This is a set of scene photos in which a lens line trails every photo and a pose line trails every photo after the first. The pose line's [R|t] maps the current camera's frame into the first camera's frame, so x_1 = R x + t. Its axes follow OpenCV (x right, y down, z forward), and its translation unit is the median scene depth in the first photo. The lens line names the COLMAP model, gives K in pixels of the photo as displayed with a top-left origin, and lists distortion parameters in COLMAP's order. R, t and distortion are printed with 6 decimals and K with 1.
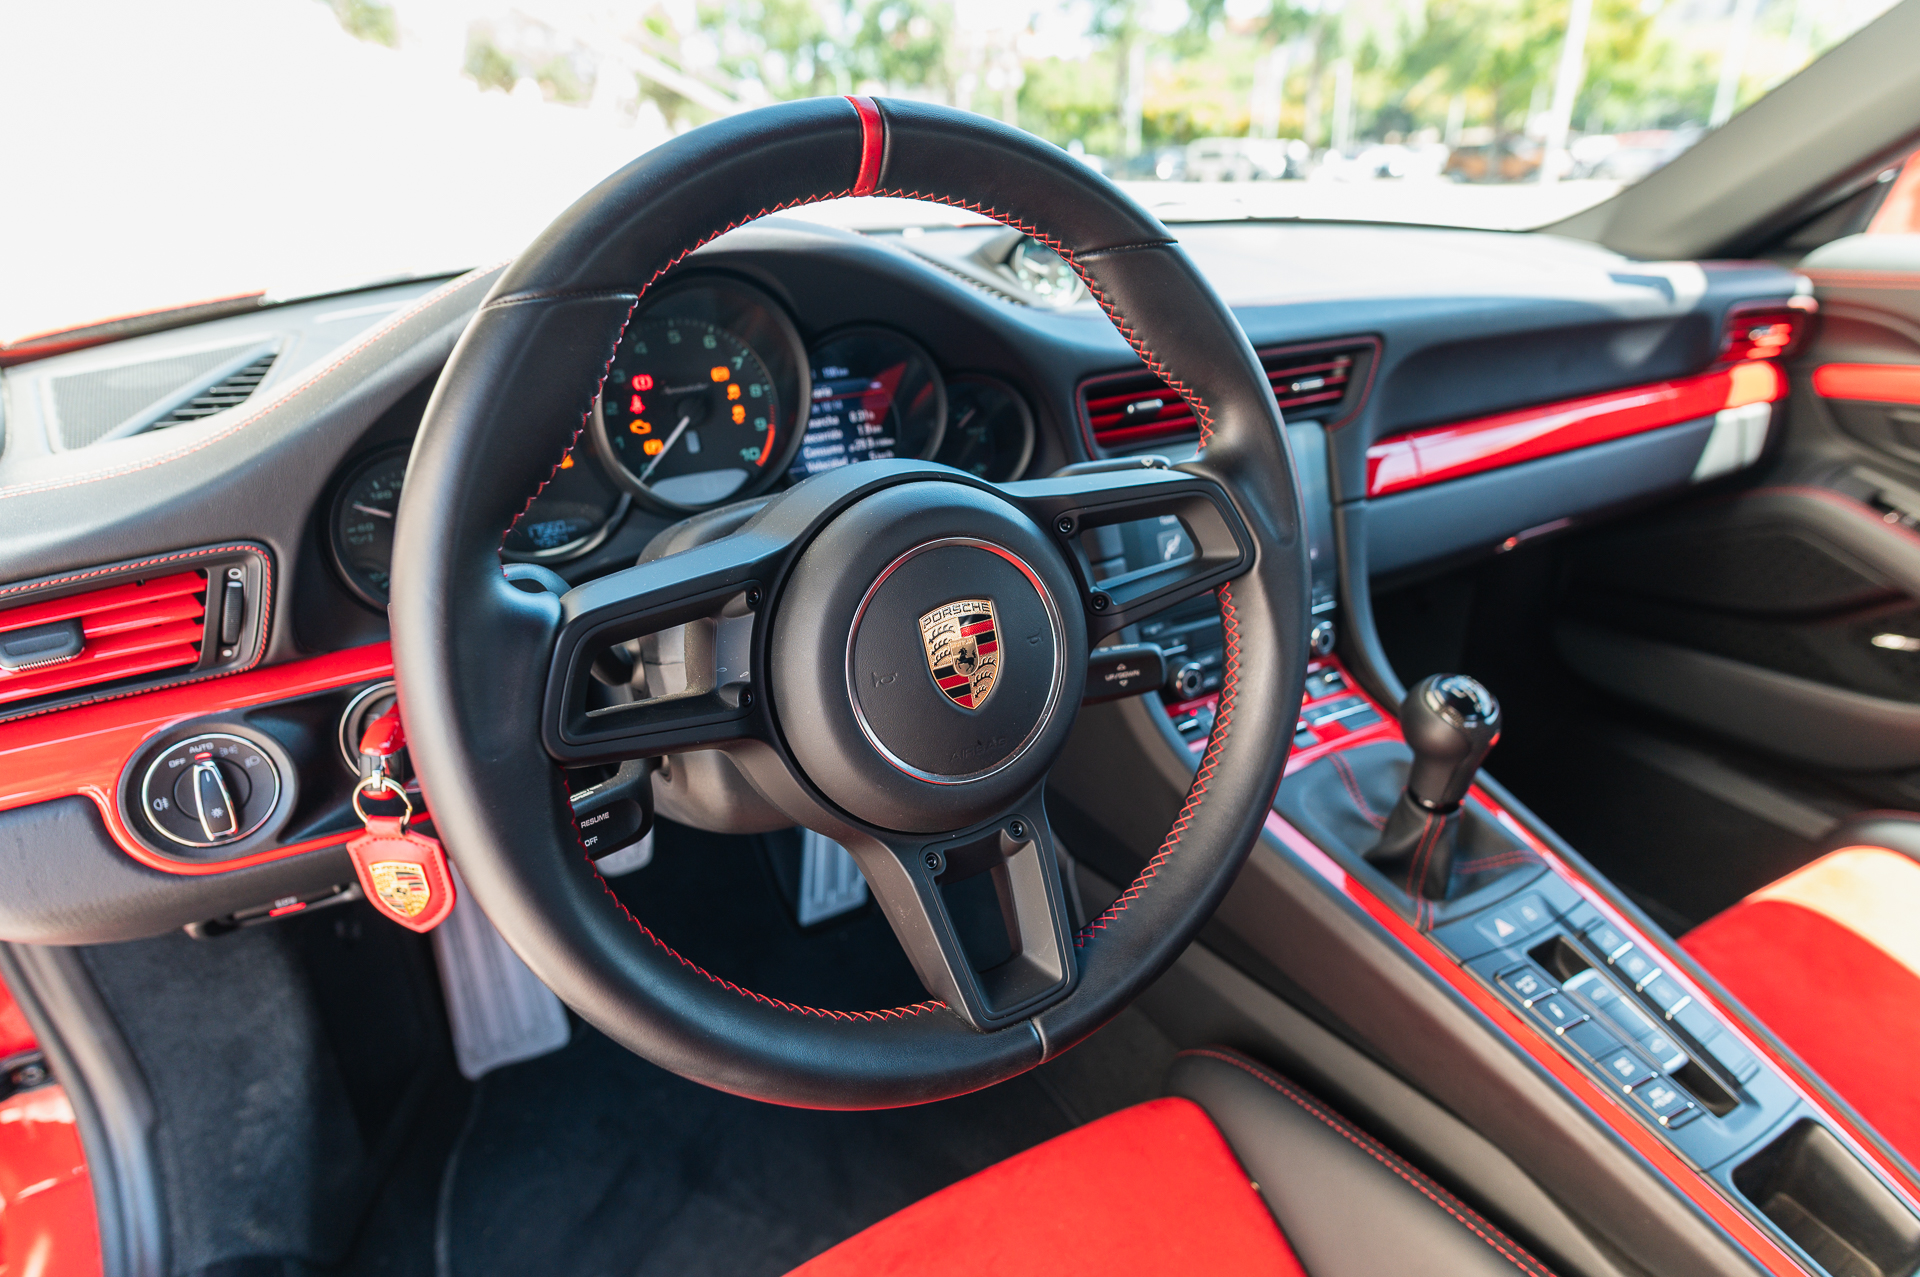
lens RADIAL K [[1096.9, 0, 958.5], [0, 1096.9, 641.4], [0, 0, 1]] dist [0.038302, -0.012345]
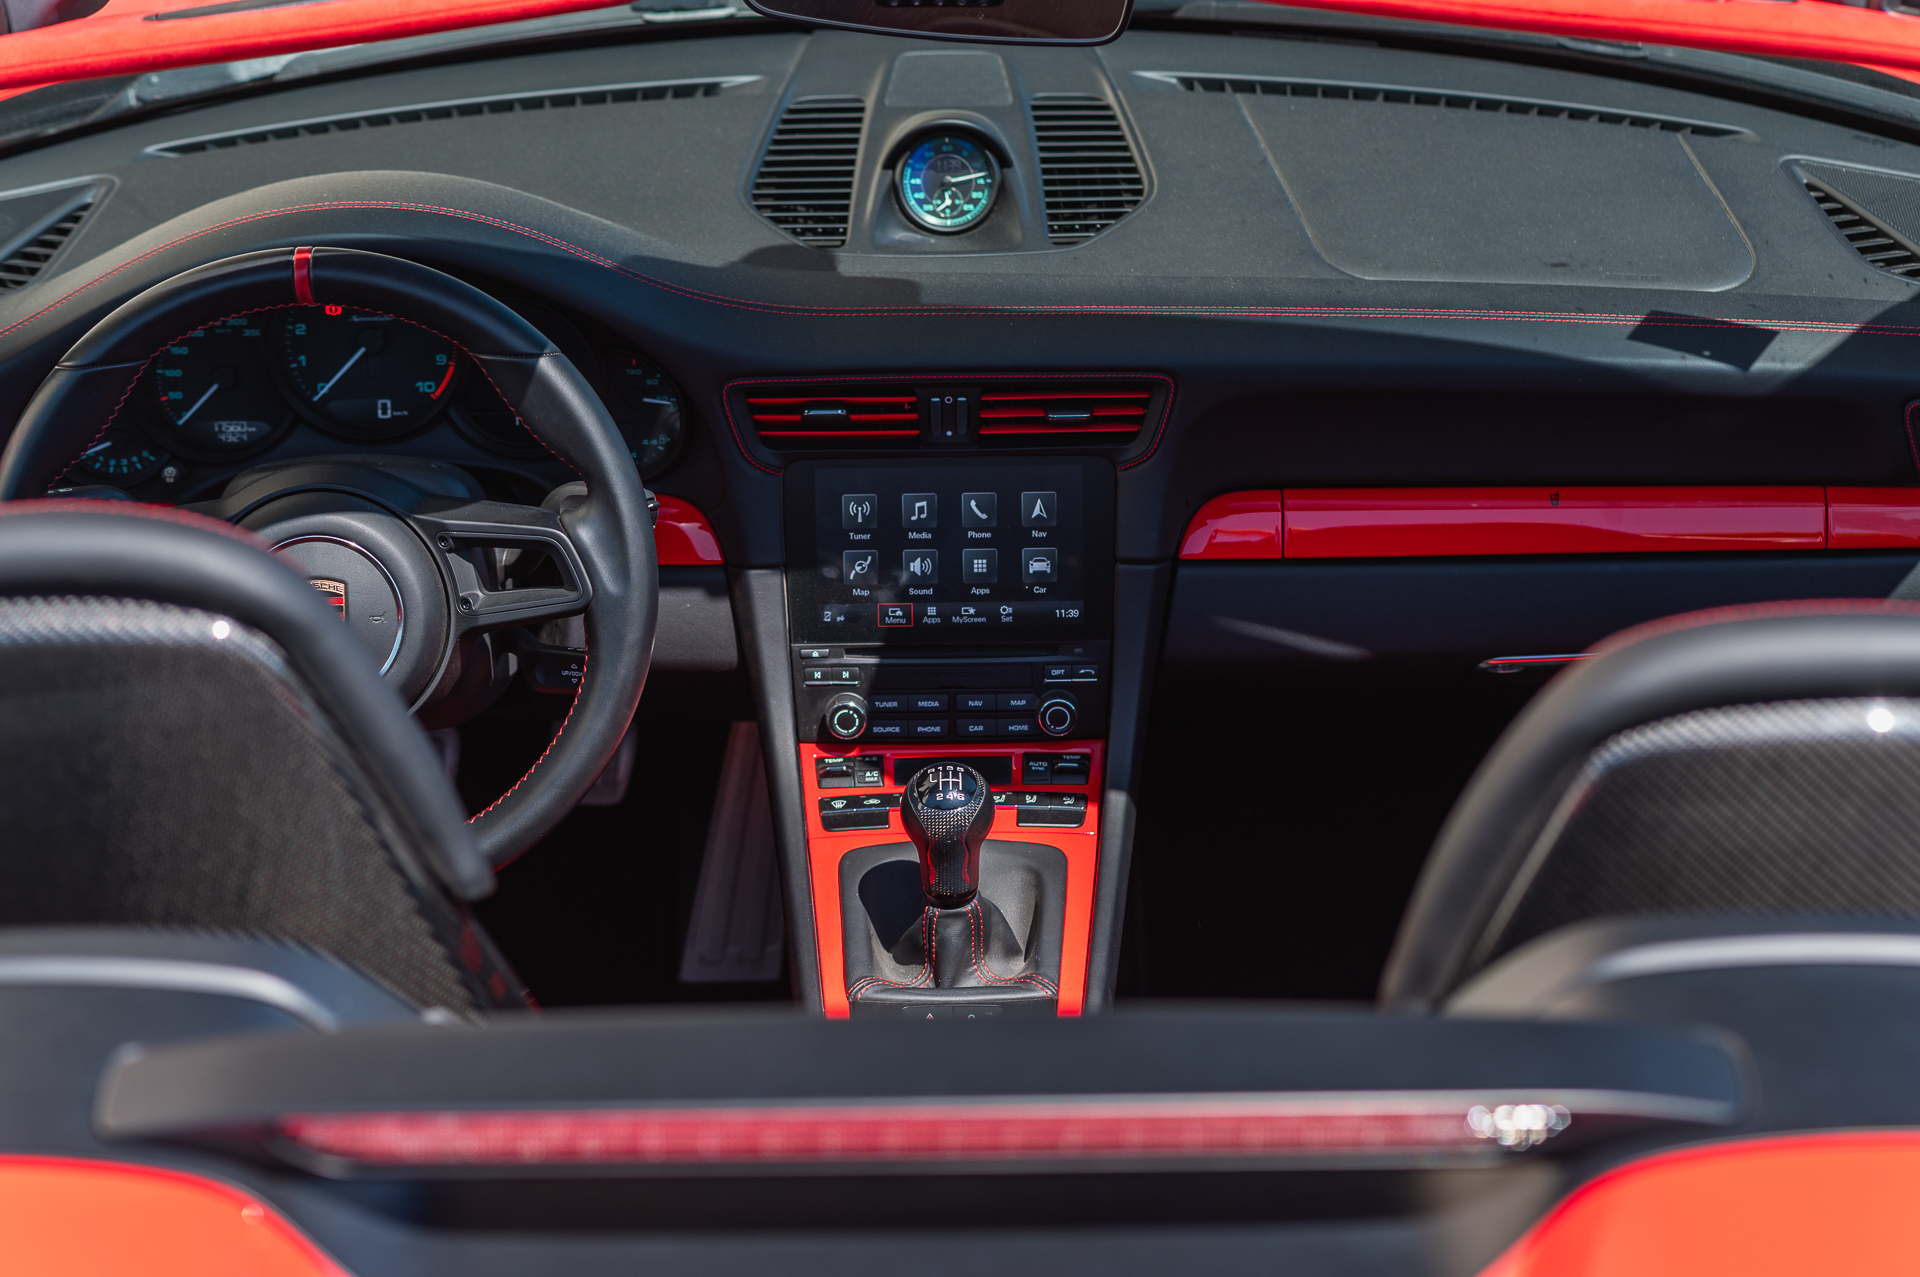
lens RADIAL K [[4851.5, 0, 961.0], [0, 4851.5, 637.7], [0, 0, 1]] dist [-0.067221, 0.000000]
pose [[0.857061, 0.229945, -0.461054, 2.431579], [-0.208445, 0.973127, 0.097852, -0.503339], [0.471165, 0.012239, 0.881960, -2.801620]]
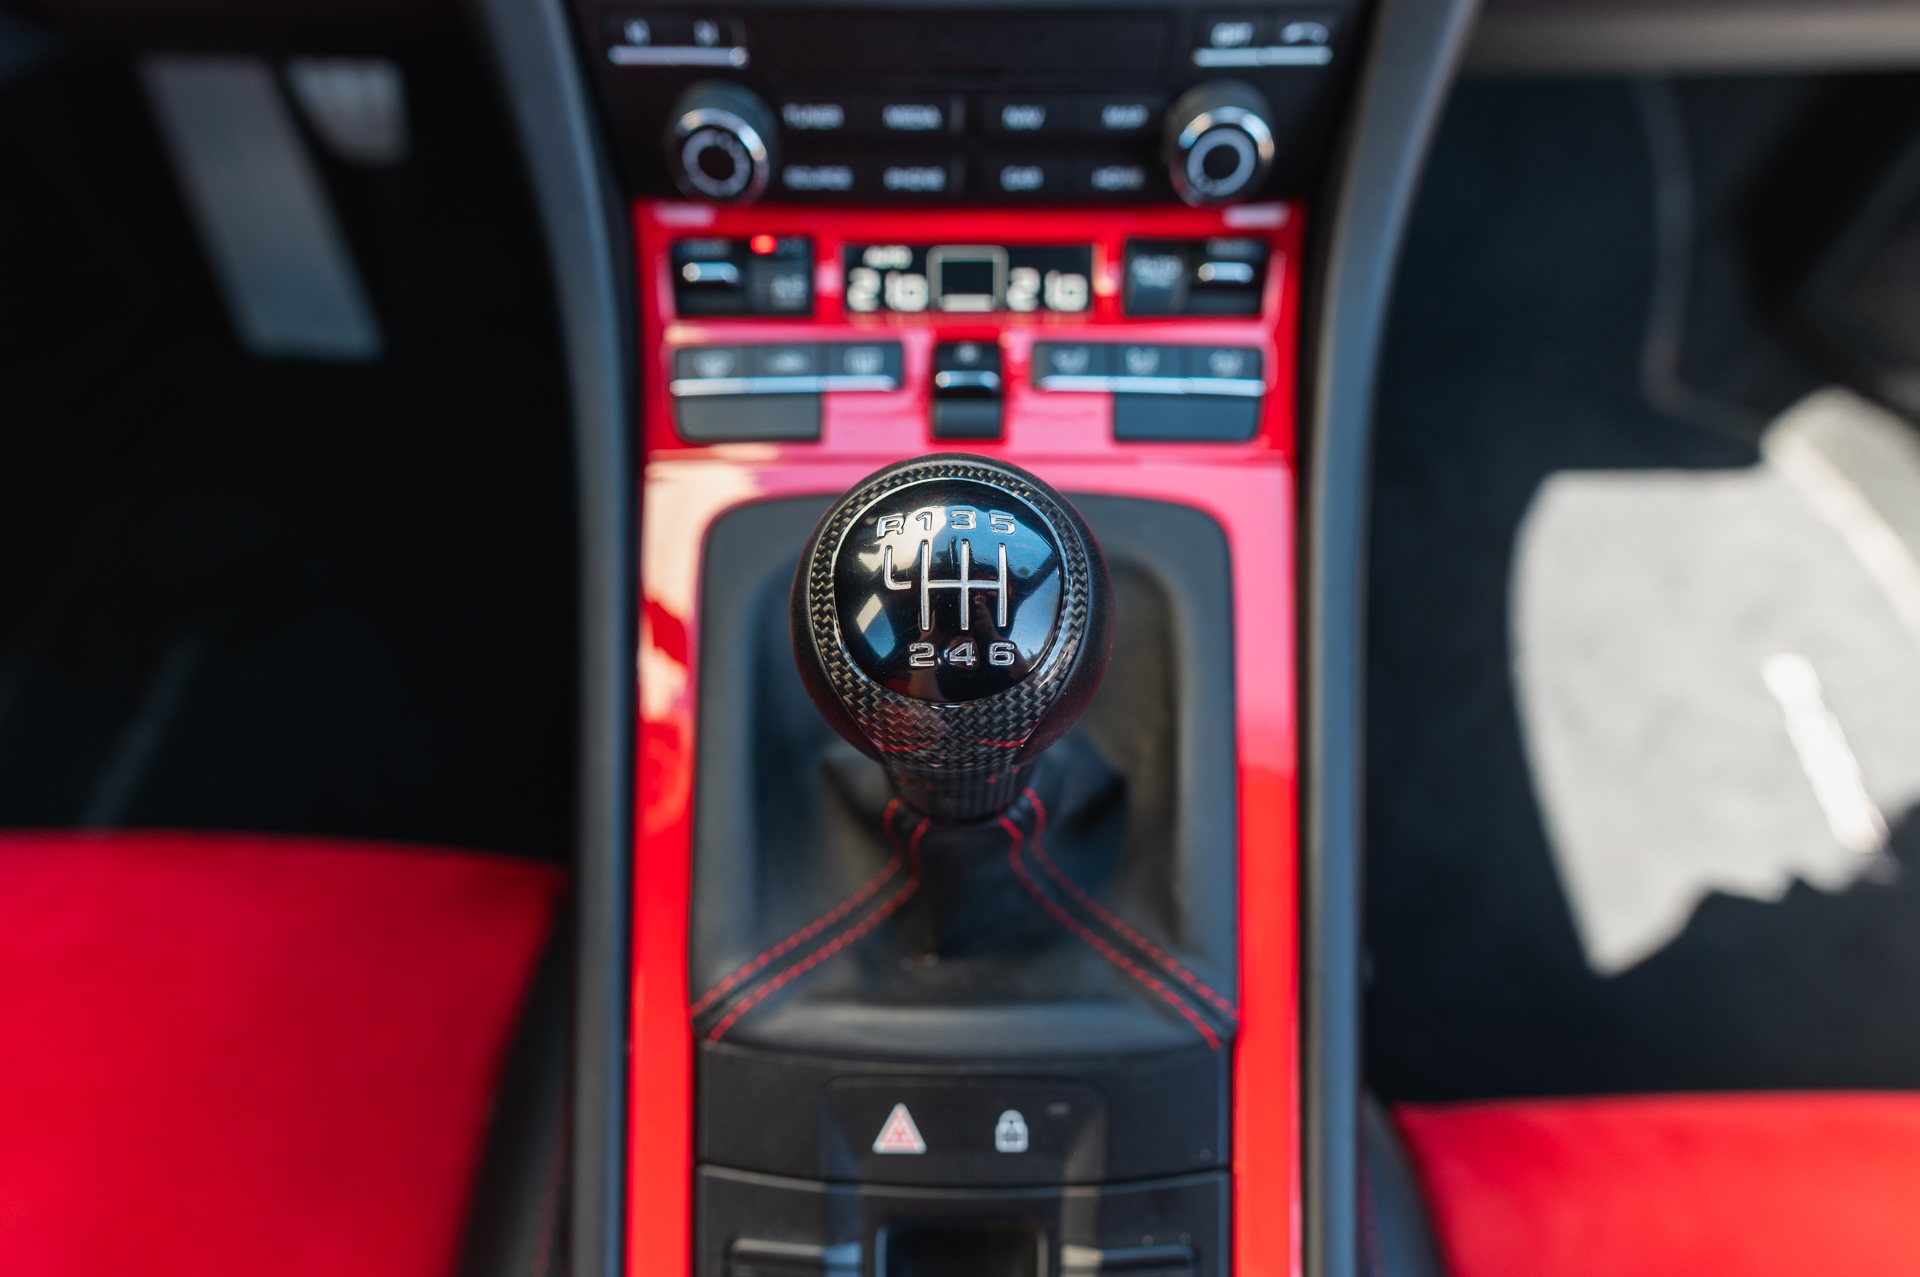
lens RADIAL K [[1096.9, 0, 960.7], [0, 1096.9, 627.2], [0, 0, 1]] dist [0.038302, -0.012345]
pose [[0.854395, 0.447254, -0.264525, 0.531748], [-0.219658, 0.772220, 0.596177, -0.097735], [0.470914, -0.451266, 0.758023, 0.807717]]
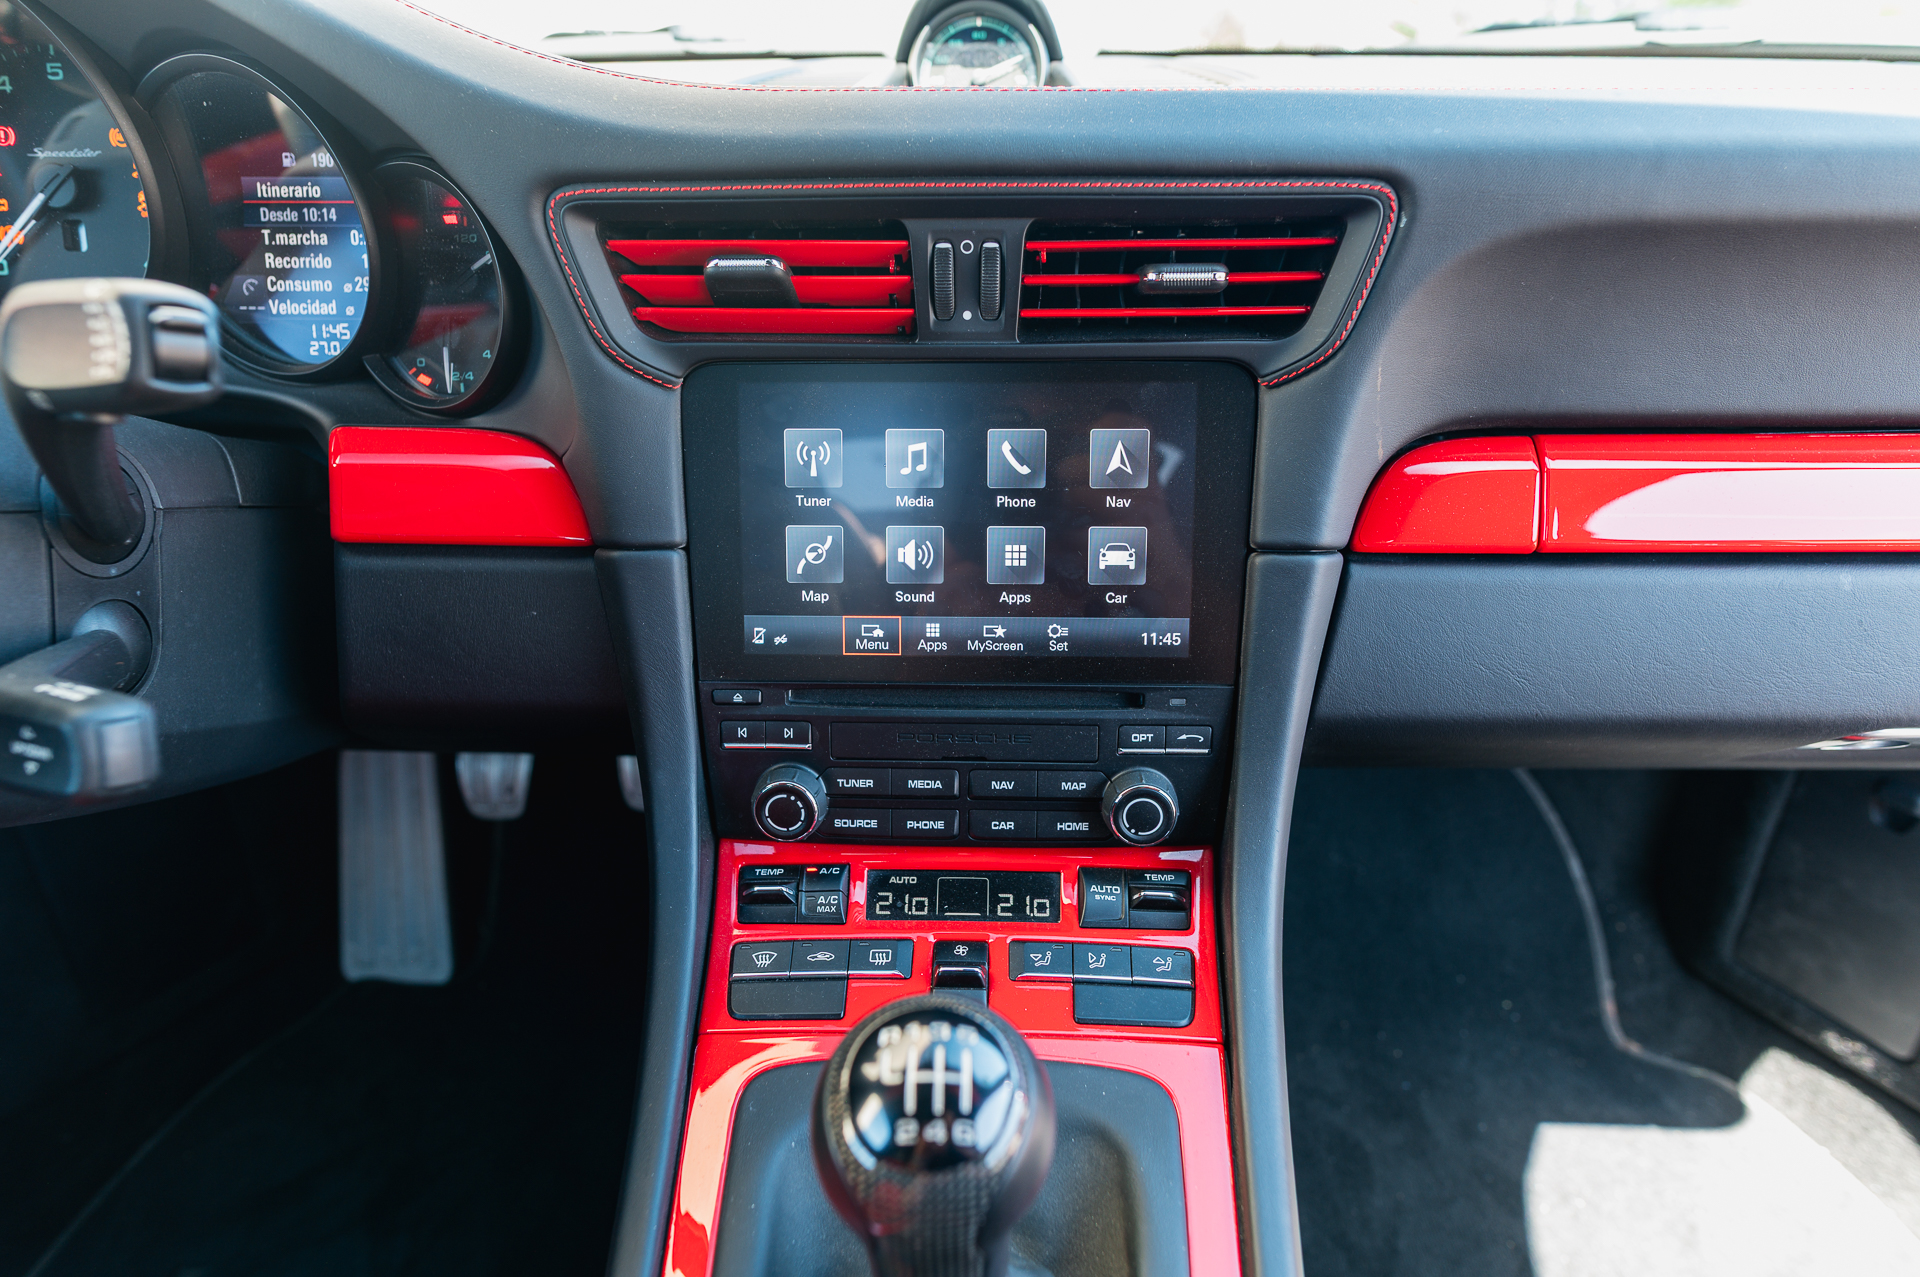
lens RADIAL K [[1096.9, 0, 968.1], [0, 1096.9, 640.9], [0, 0, 1]] dist [0.038302, -0.012345]
pose [[0.843400, 0.239307, -0.481050, 0.610078], [-0.227621, 0.970159, 0.083547, -0.125118], [0.486688, 0.039034, 0.872703, 0.686971]]
